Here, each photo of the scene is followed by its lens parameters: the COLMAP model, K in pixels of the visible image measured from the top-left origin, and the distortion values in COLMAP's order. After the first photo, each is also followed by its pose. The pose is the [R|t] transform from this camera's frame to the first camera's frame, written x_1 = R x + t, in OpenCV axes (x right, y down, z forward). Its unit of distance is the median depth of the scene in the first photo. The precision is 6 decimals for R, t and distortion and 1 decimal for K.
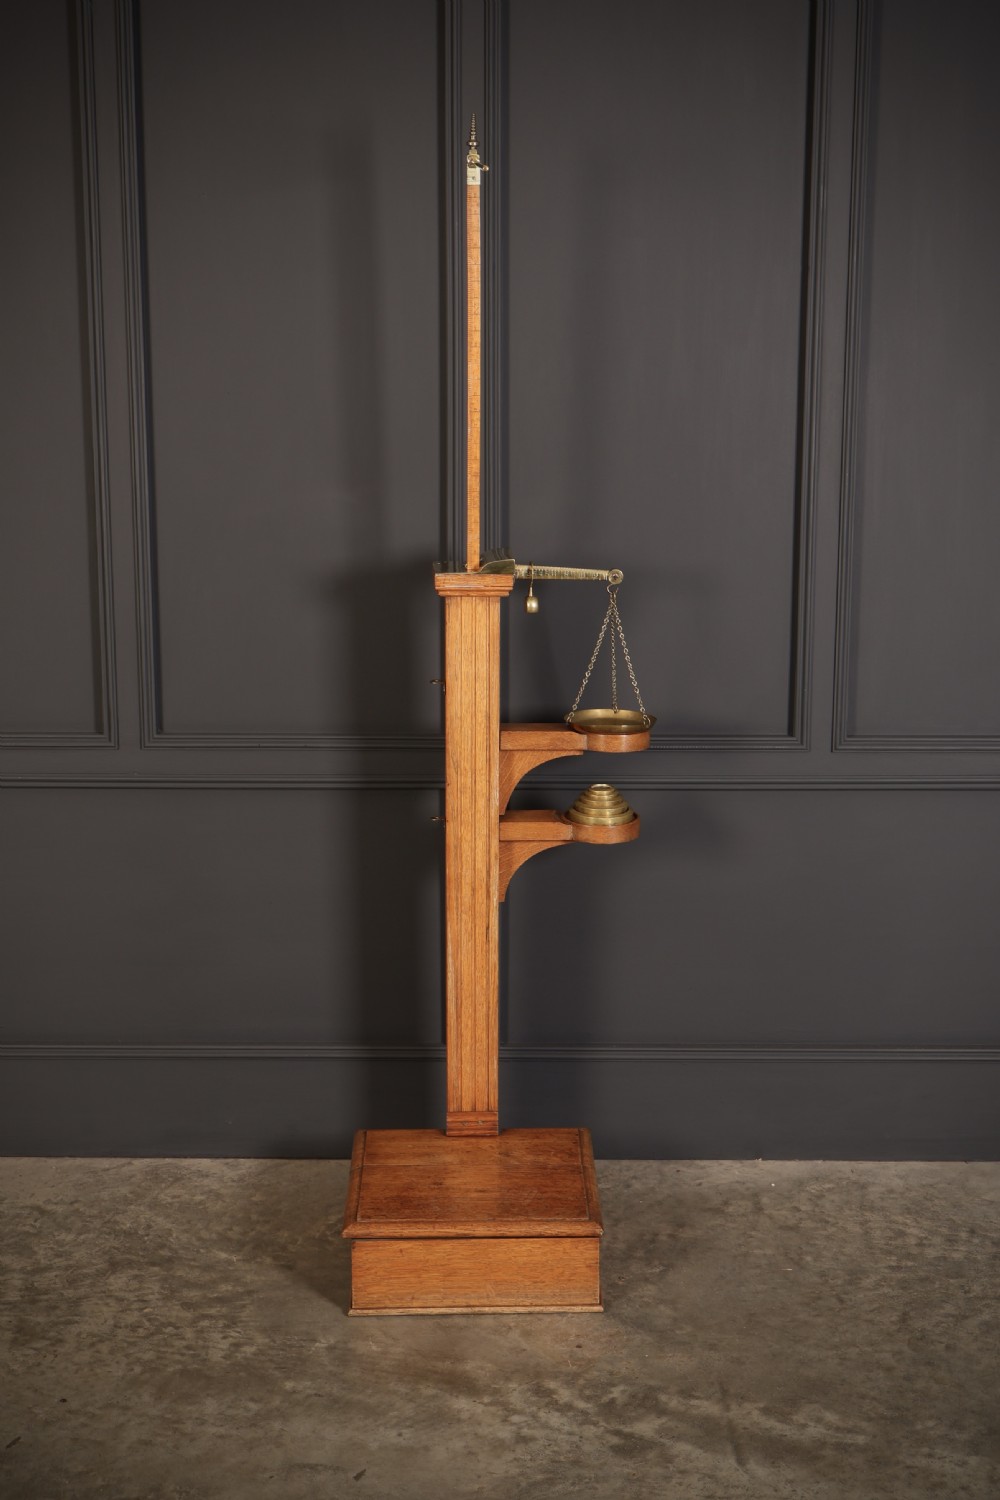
lens RADIAL K [[2879.6, 0, 475.2], [0, 2879.6, 751.4], [0, 0, 1]] dist [0.049067, -0.148683]
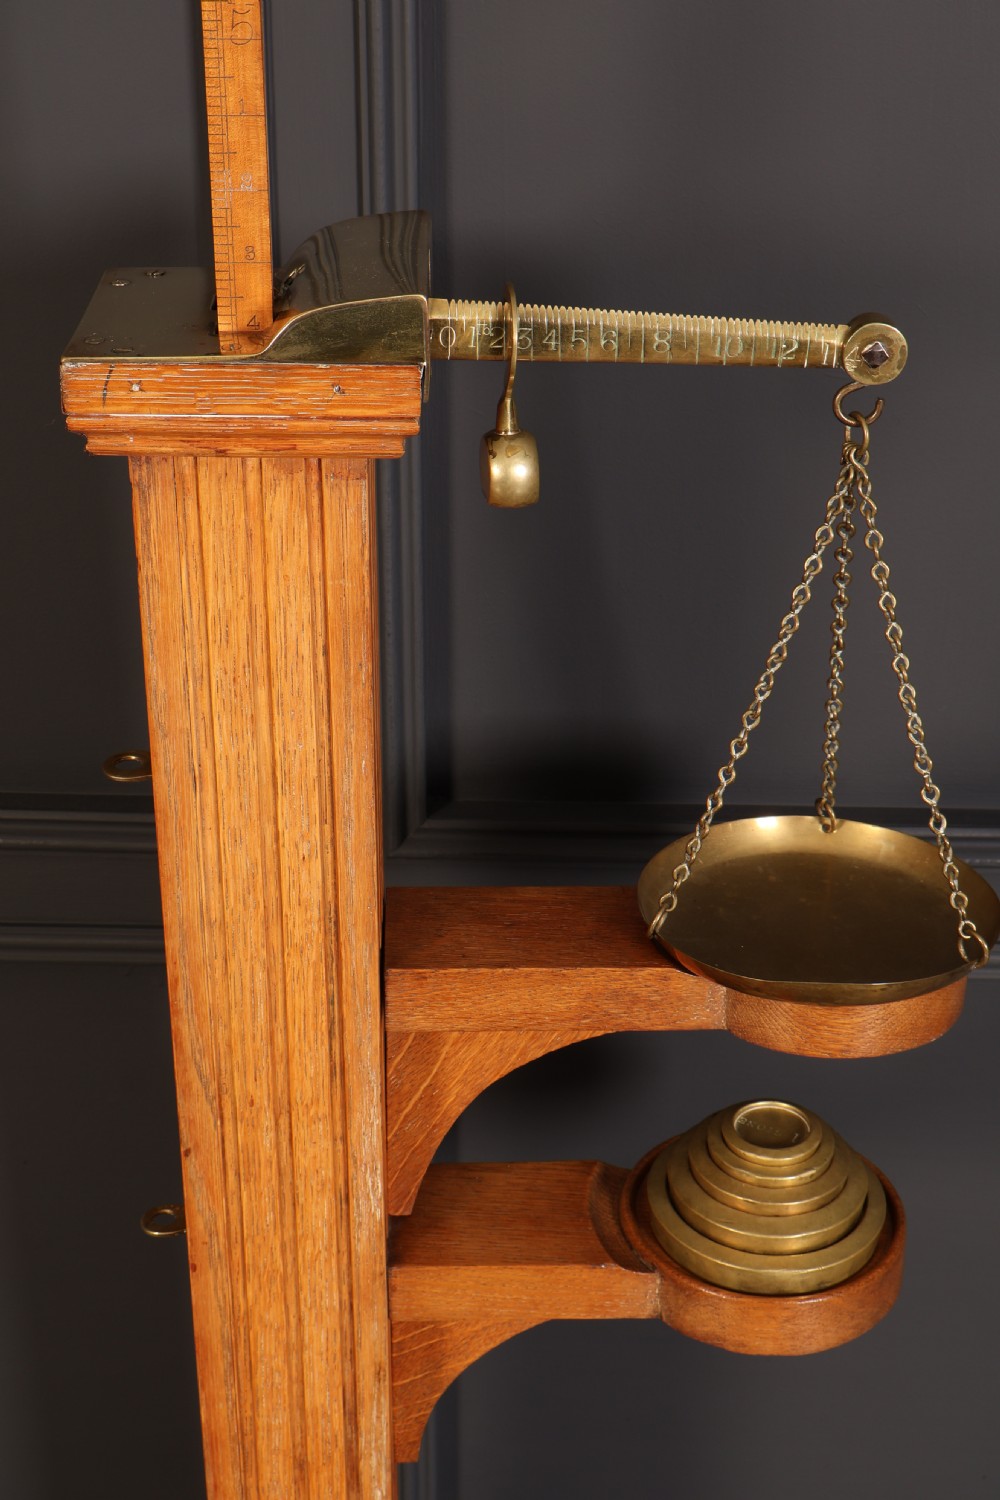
lens RADIAL K [[2366.1, 0, 430.6], [0, 2366.1, 817.1], [0, 0, 1]] dist [0.027126, -0.009178]
pose [[0.998562, 0.014134, -0.051711, 0.023697], [-0.001271, 0.970588, 0.240741, -0.070765], [0.053593, -0.240330, 0.969211, 0.811383]]
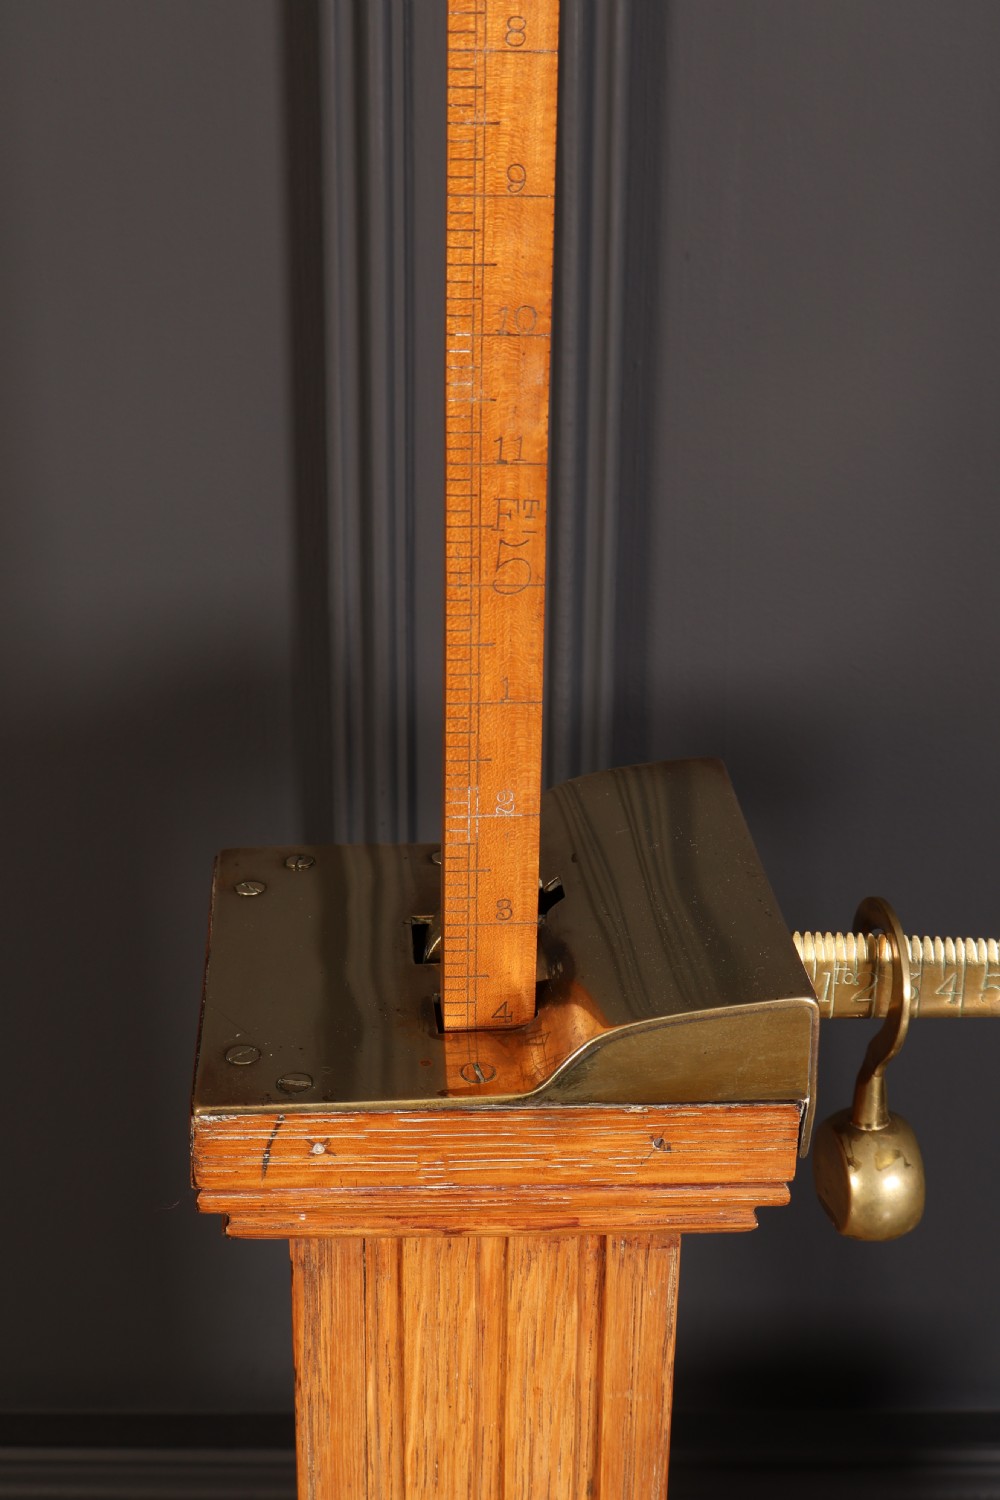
lens RADIAL K [[2366.1, 0, 430.6], [0, 2366.1, 817.1], [0, 0, 1]] dist [0.027126, -0.009178]
pose [[0.999980, -0.000756, -0.006298, -0.002672], [0.001937, 0.981849, 0.189654, -0.093596], [0.006040, -0.189662, 0.981831, 0.891109]]
